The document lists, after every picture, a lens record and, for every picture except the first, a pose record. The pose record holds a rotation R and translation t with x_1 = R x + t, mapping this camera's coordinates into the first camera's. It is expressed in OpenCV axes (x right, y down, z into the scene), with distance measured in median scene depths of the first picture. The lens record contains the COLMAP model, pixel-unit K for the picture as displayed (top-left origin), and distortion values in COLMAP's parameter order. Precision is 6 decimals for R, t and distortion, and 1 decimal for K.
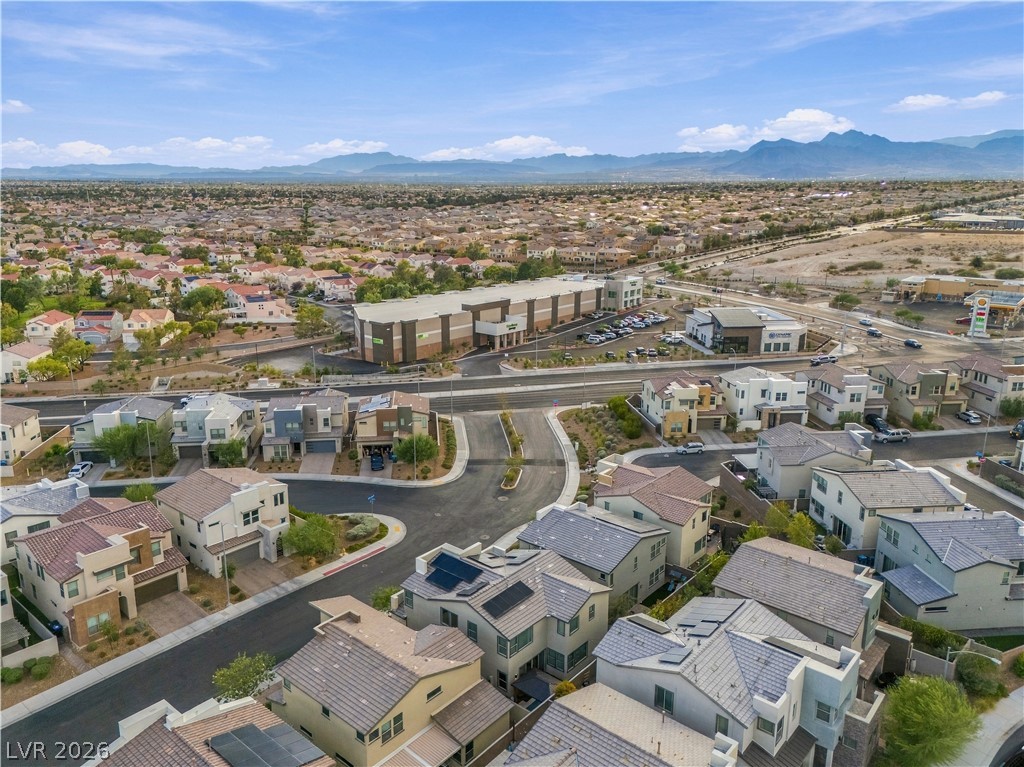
lens RADIAL K [[749.5, 0, 508.9], [0, 749.5, 385.9], [0, 0, 1]] dist [0.099557, -0.104663]
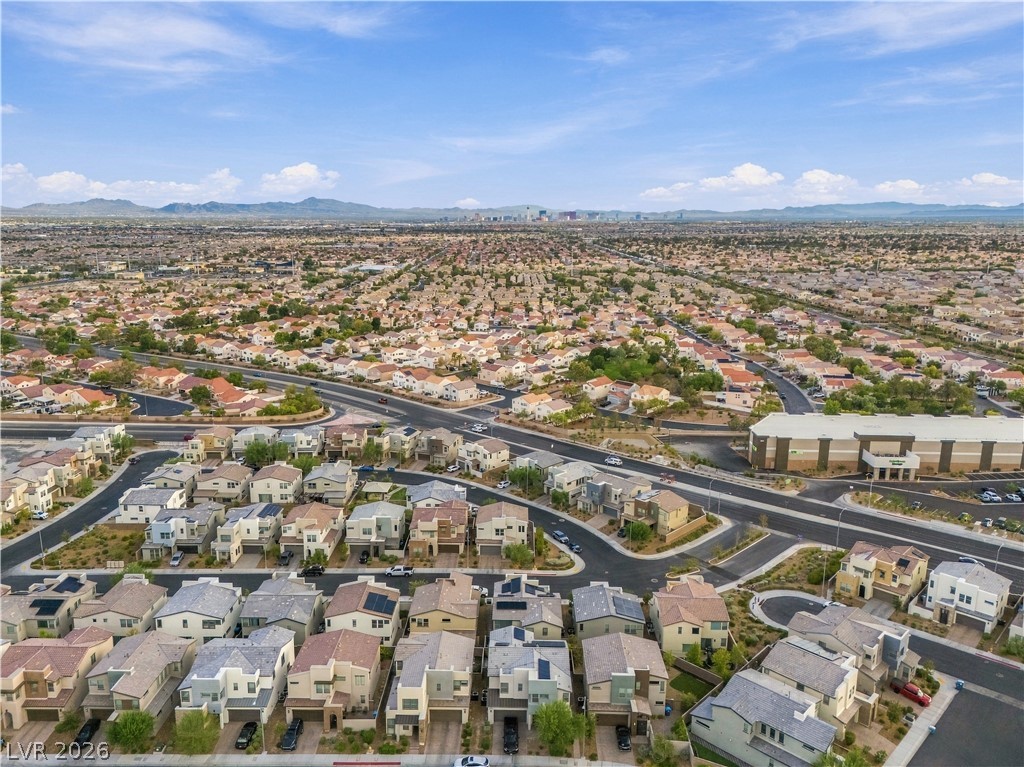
lens RADIAL K [[749.5, 0, 508.9], [0, 749.5, 385.9], [0, 0, 1]] dist [0.099557, -0.104663]
pose [[0.636765, 0.172668, -0.751476, 0.754243], [-0.207489, 0.977025, 0.048676, -0.208965], [0.742616, 0.124928, 0.657962, -0.221558]]
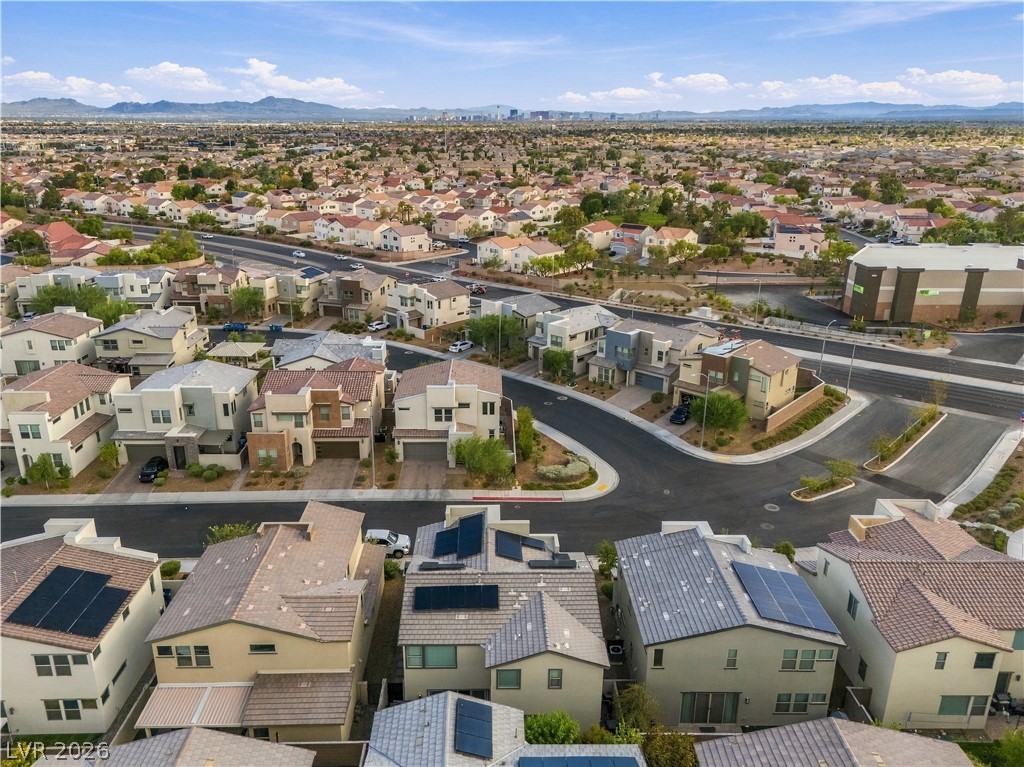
lens RADIAL K [[749.5, 0, 508.9], [0, 749.5, 385.9], [0, 0, 1]] dist [0.099557, -0.104663]
pose [[0.665308, 0.251539, -0.702918, 0.258380], [-0.200573, 0.967138, 0.156249, -0.018540], [0.719122, 0.037033, 0.693897, 0.281274]]
